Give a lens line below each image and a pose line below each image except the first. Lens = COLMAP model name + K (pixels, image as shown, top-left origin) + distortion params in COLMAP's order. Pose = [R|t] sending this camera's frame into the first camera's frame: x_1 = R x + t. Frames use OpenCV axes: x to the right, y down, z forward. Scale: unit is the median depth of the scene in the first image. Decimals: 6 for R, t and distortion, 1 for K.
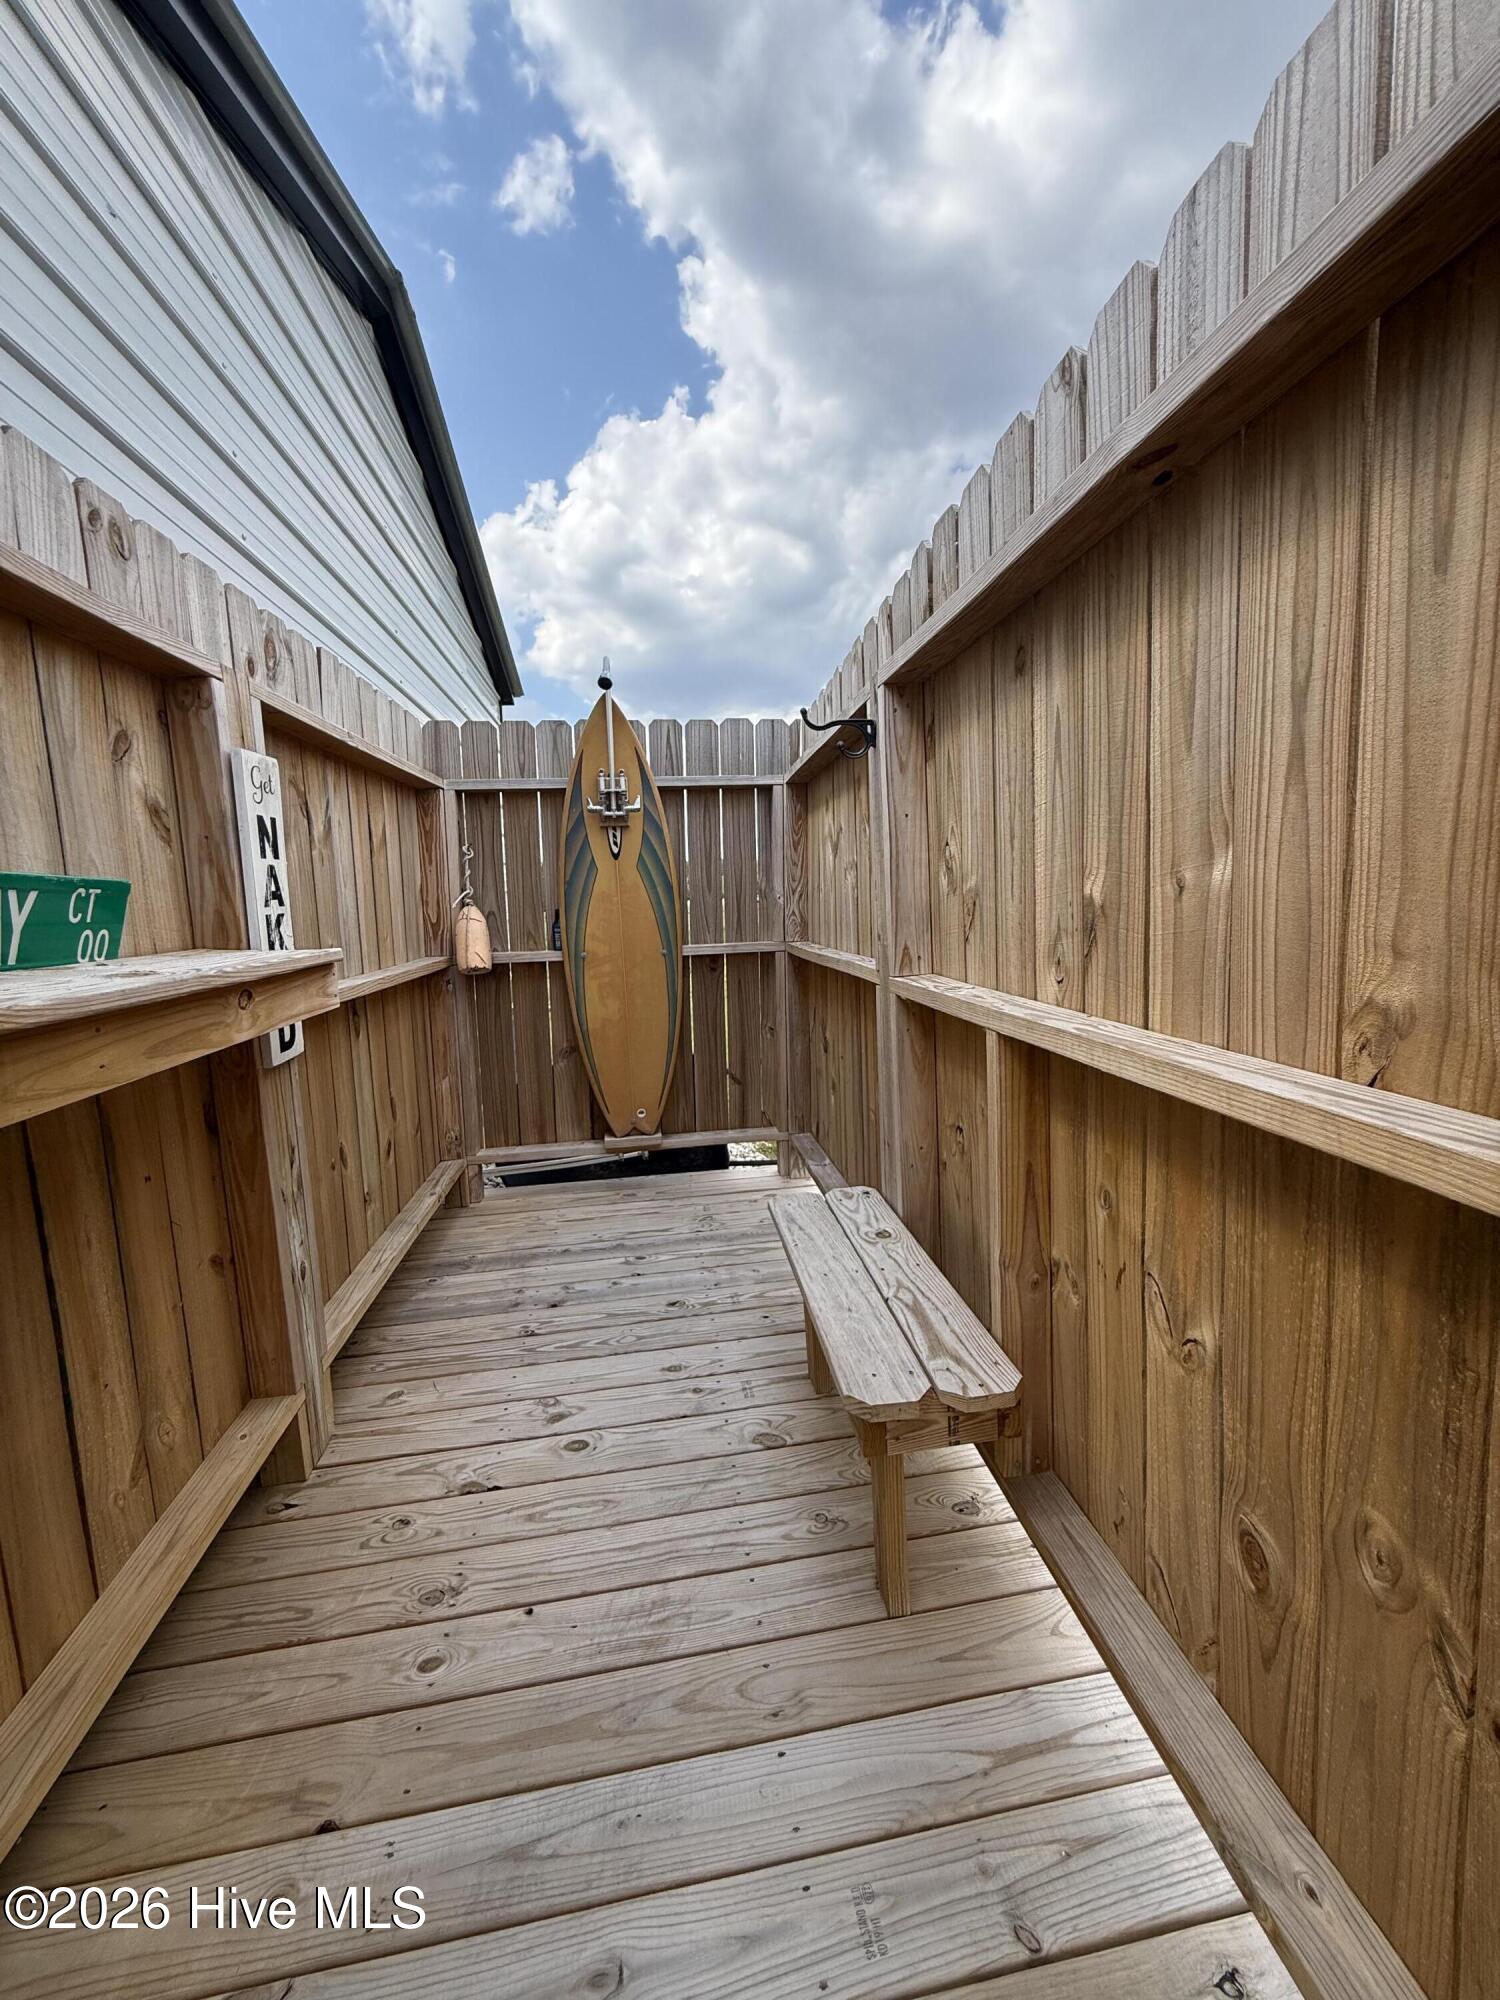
lens RADIAL K [[793.1, 0, 757.5], [0, 793.1, 987.8], [0, 0, 1]] dist [0.003151, -0.000432]
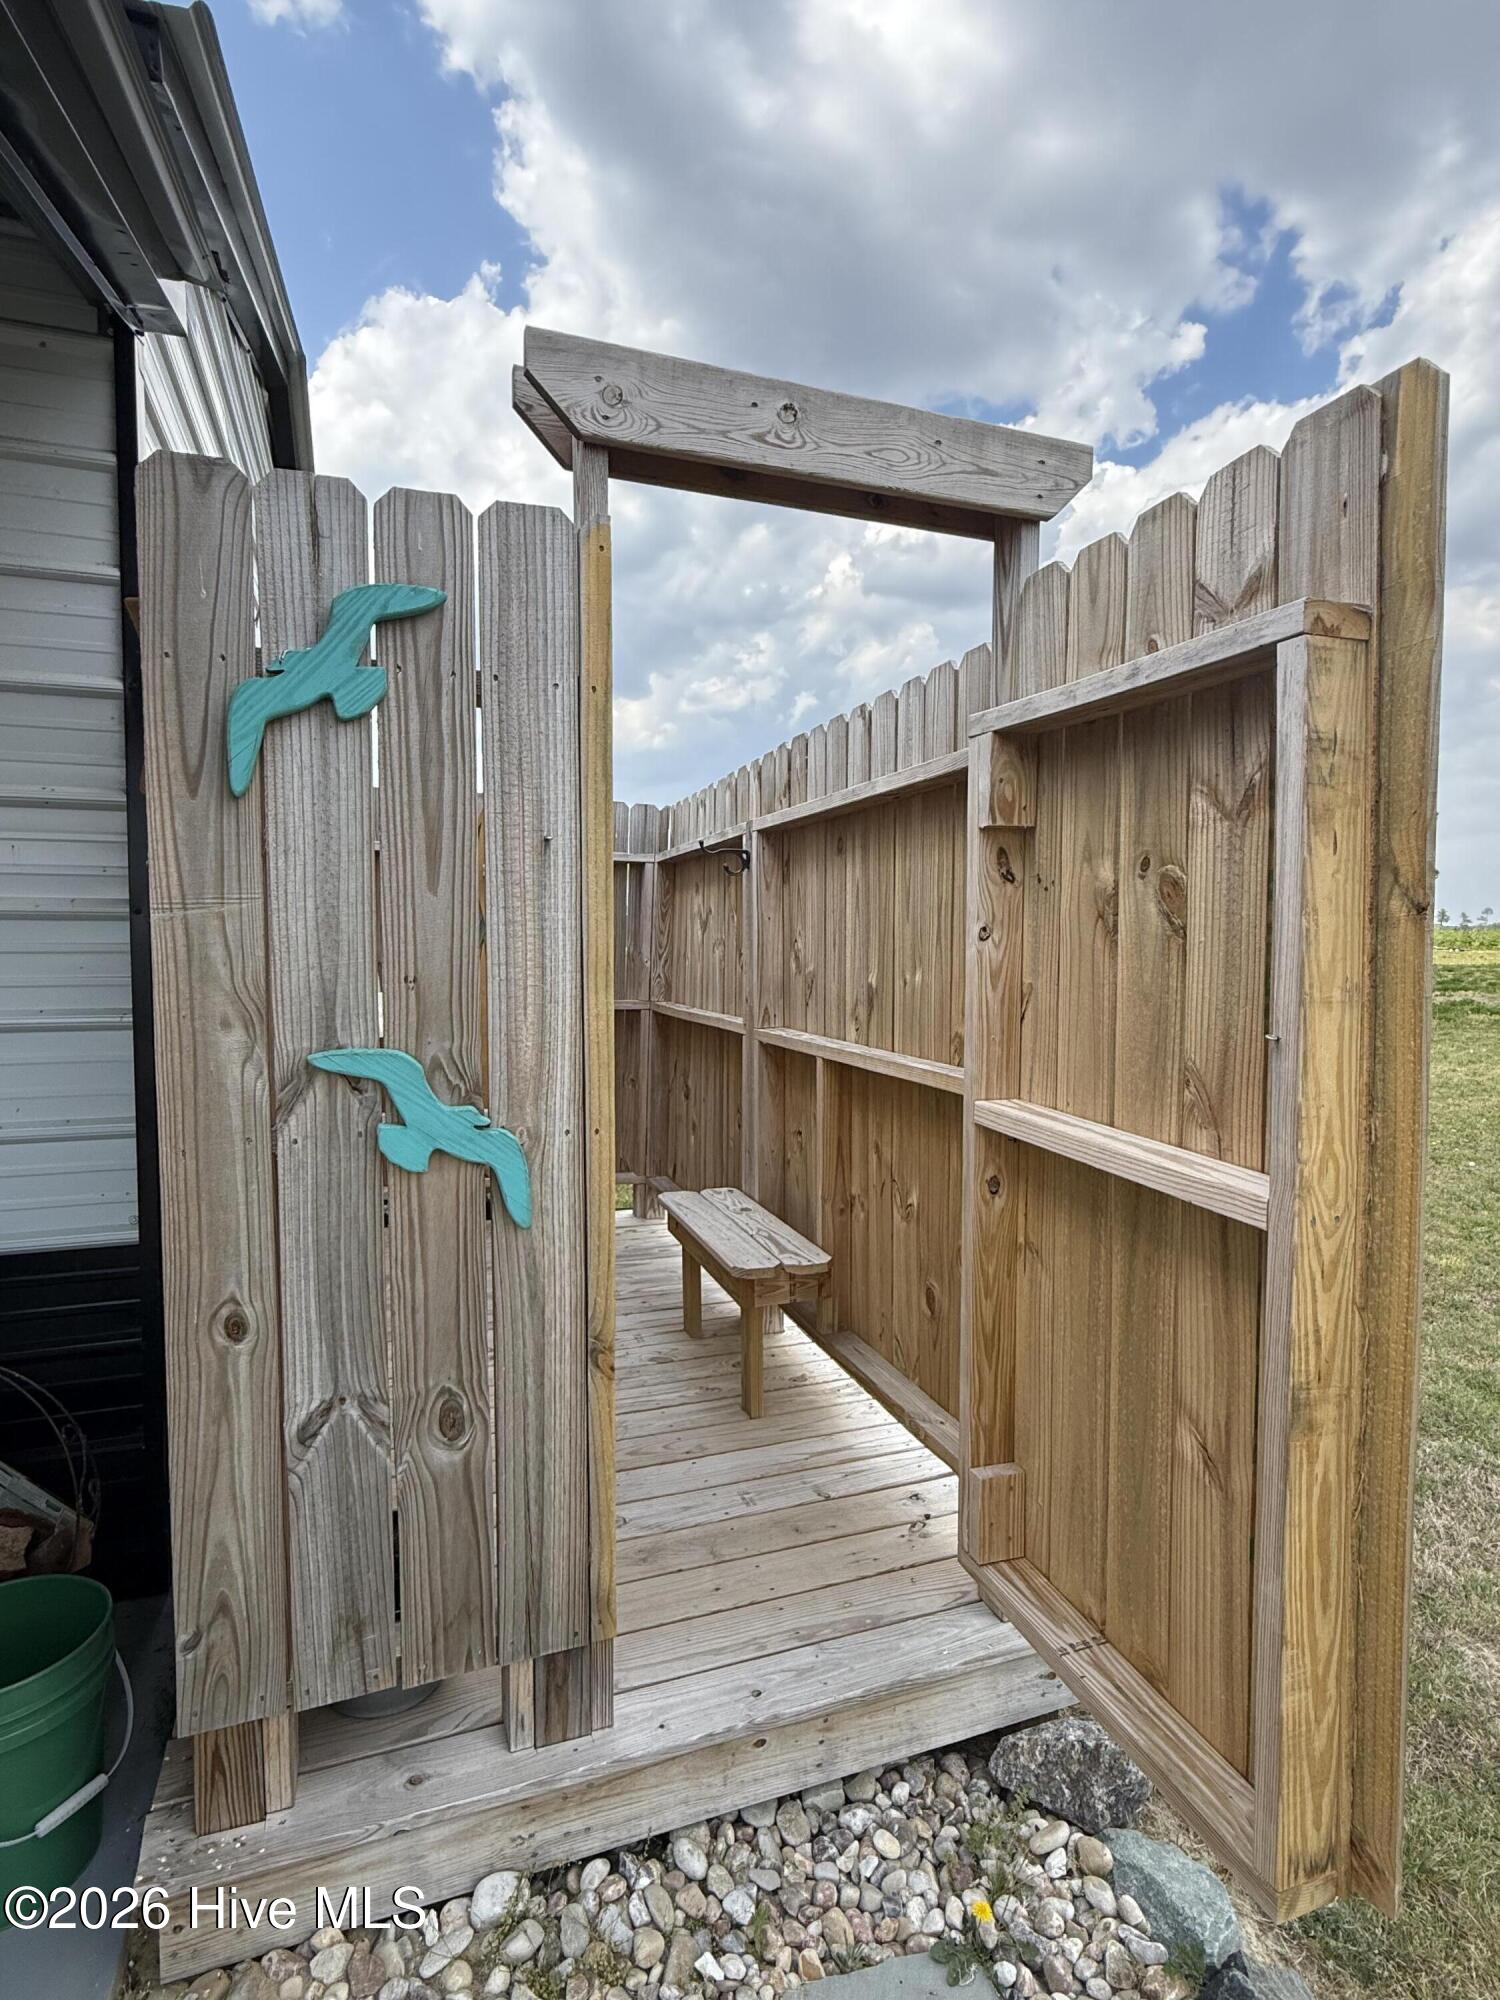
lens RADIAL K [[1036.7, 0, 751.8], [0, 1036.7, 1002.0], [0, 0, 1]] dist [-0.000882, 0.000051]
pose [[0.978987, 0.037581, 0.200431, -0.234993], [-0.025507, 0.997720, -0.062488, 0.060422], [-0.202323, 0.056063, 0.977713, -0.909262]]
